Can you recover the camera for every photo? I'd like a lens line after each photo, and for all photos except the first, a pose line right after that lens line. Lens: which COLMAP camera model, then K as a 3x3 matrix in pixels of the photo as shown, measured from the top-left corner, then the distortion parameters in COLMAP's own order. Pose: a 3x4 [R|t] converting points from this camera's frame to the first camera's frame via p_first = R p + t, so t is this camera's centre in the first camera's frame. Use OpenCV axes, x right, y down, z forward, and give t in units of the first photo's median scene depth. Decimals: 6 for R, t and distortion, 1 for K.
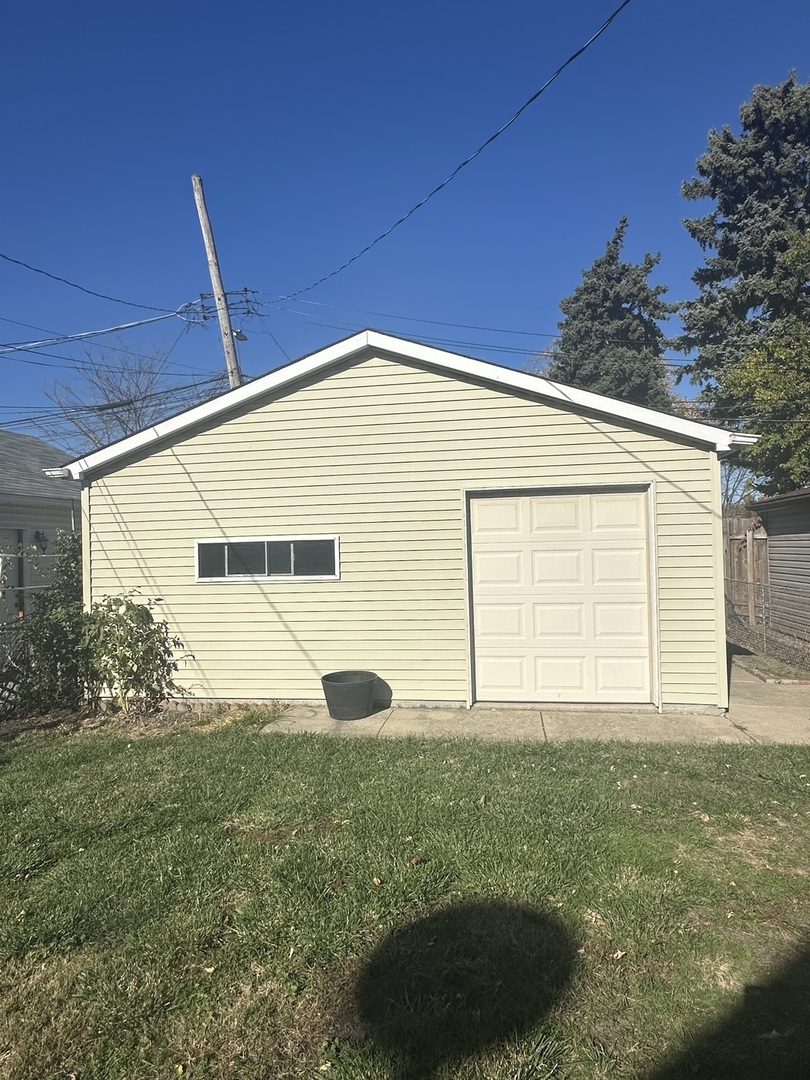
lens RADIAL K [[679.3, 0, 405.6], [0, 679.3, 534.1], [0, 0, 1]] dist [-0.003945, 0.001492]
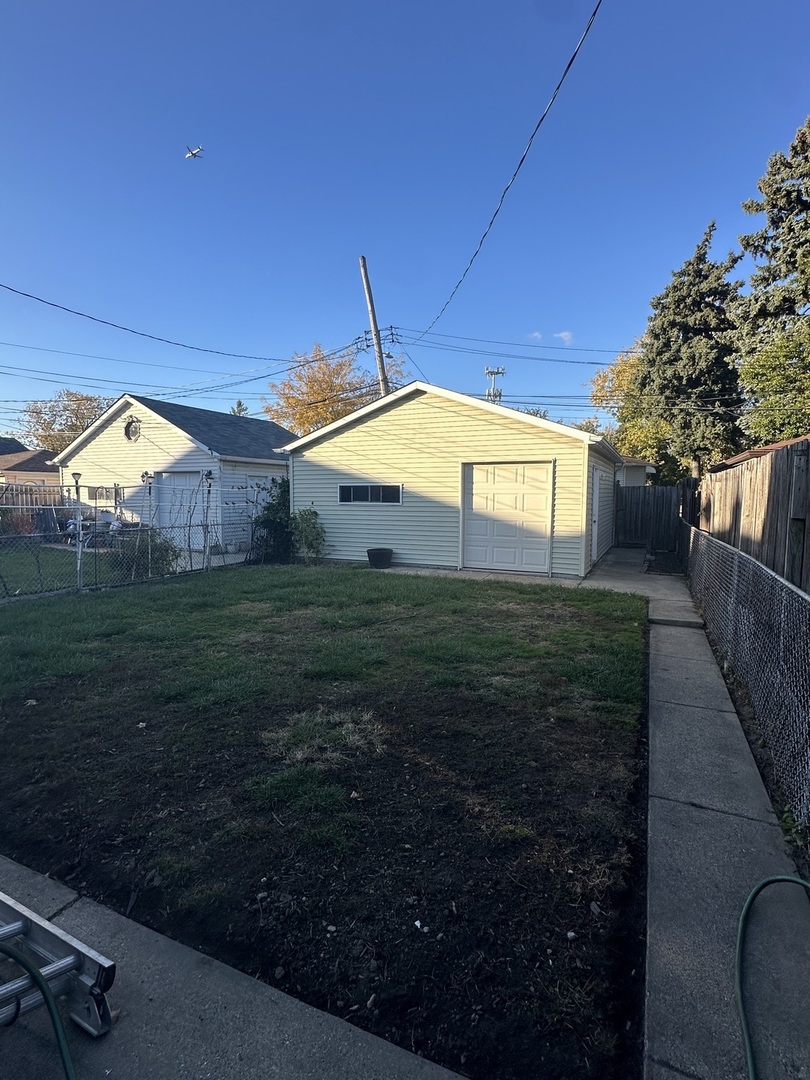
lens RADIAL K [[530.2, 0, 404.8], [0, 530.2, 545.5], [0, 0, 1]] dist [0.001439, -0.000308]
pose [[0.963195, 0.054643, -0.263192, 0.110617], [-0.022013, 0.991866, 0.125369, -0.004379], [0.267902, -0.114961, 0.956563, -0.179241]]
